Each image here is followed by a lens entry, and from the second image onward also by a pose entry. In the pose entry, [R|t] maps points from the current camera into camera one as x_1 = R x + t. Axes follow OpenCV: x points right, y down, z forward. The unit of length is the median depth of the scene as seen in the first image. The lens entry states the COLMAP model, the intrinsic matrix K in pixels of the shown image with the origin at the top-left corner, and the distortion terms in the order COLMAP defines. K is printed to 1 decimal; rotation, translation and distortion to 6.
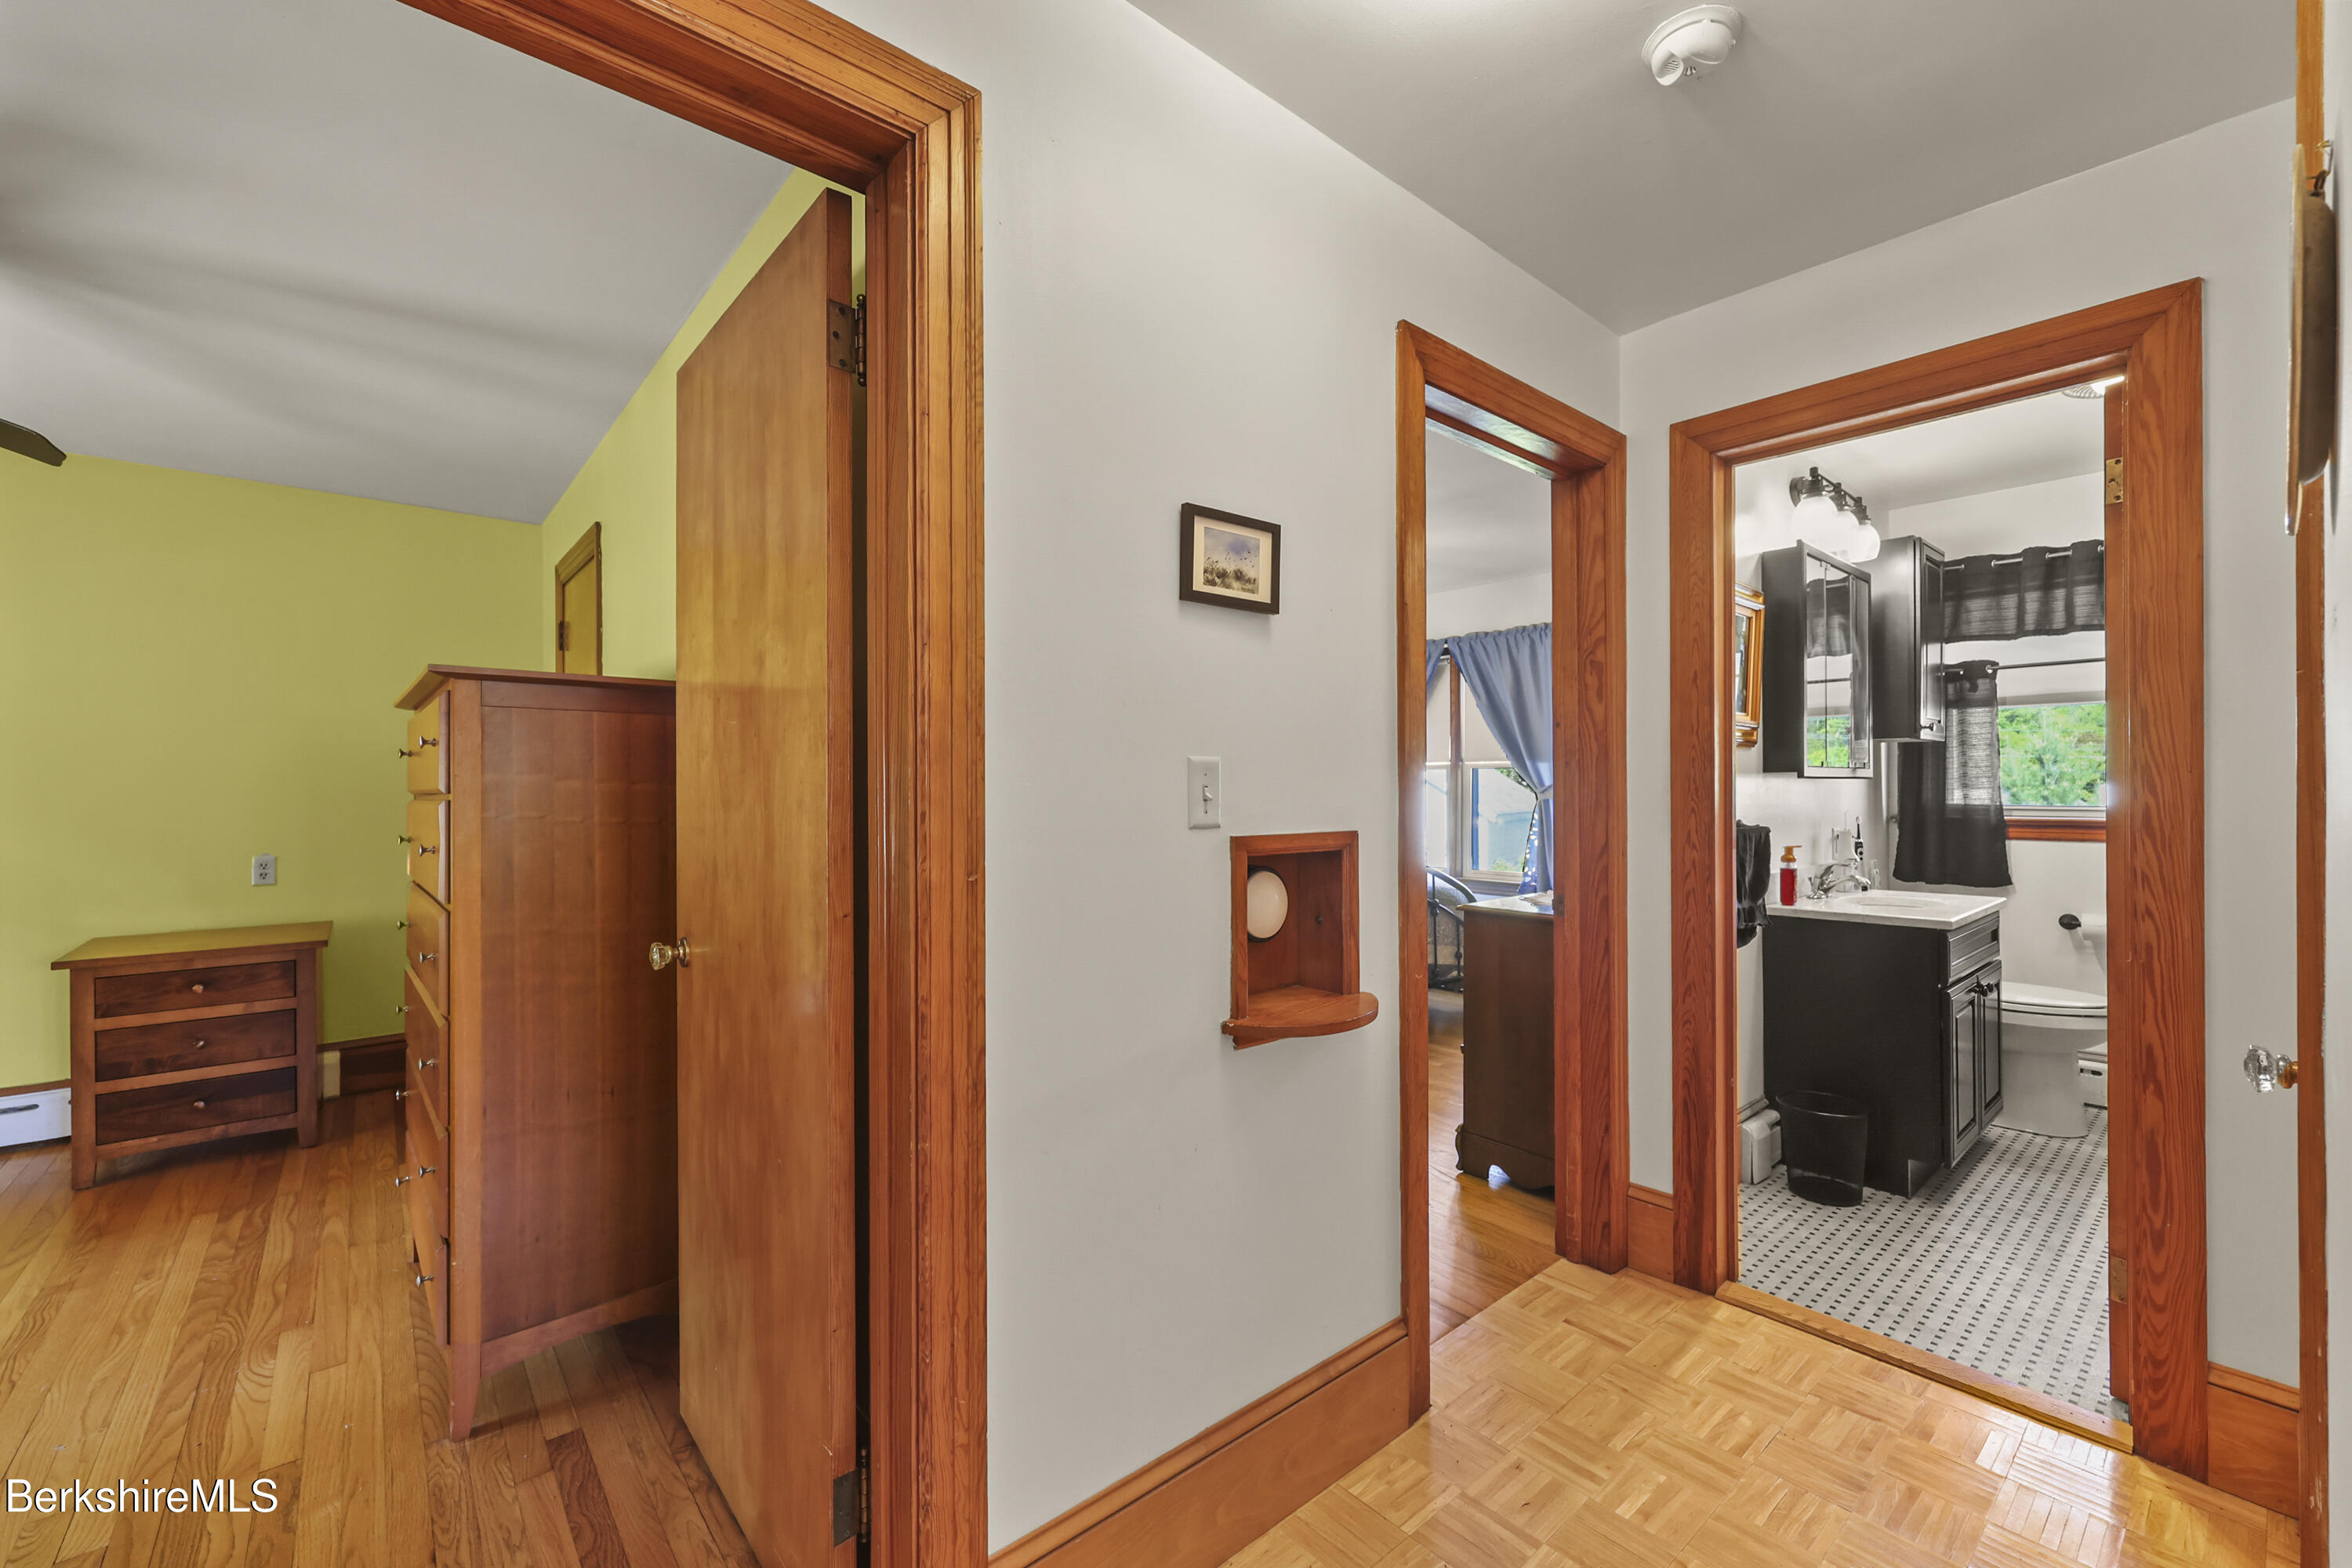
lens RADIAL K [[957.7, 0, 1181.6], [0, 957.7, 791.6], [0, 0, 1]] dist [-0.002512, 0.000507]
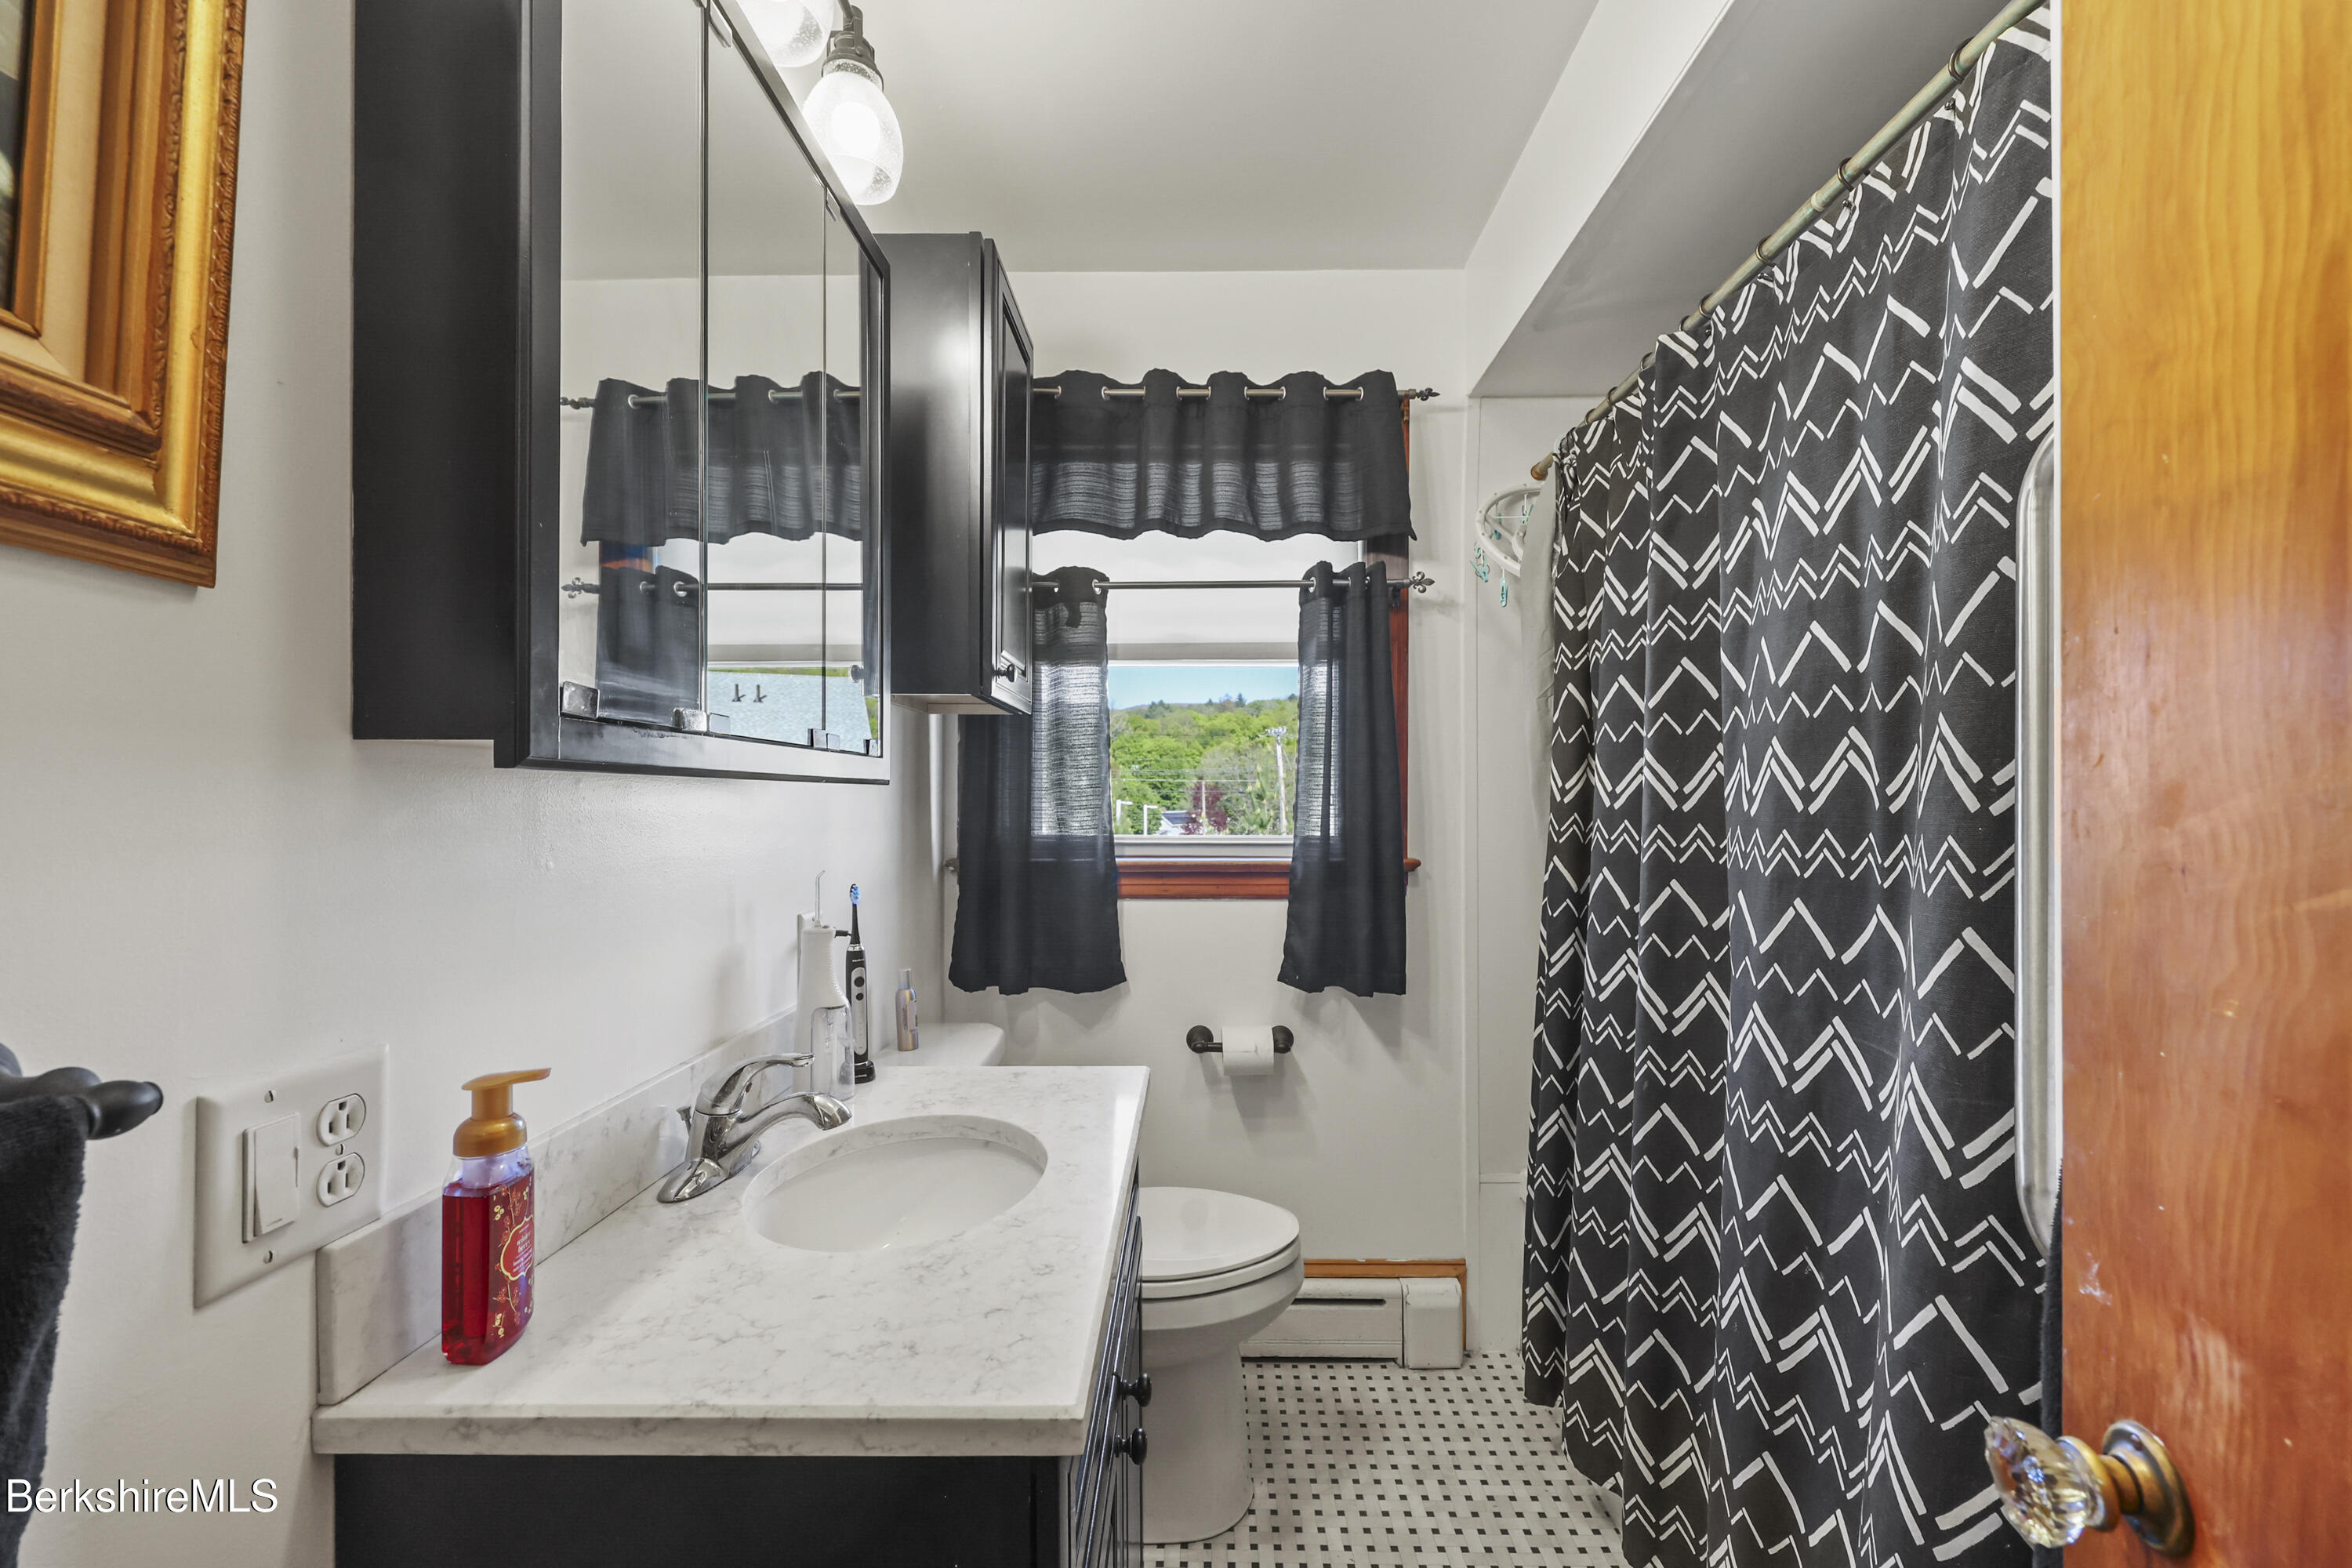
lens RADIAL K [[957.7, 0, 1181.6], [0, 957.7, 791.6], [0, 0, 1]] dist [-0.002512, 0.000507]
pose [[0.663125, 0.012269, 0.748408, 0.466473], [-0.003004, 0.999901, -0.013731, -0.004552], [-0.748502, 0.006857, 0.663097, 0.598314]]
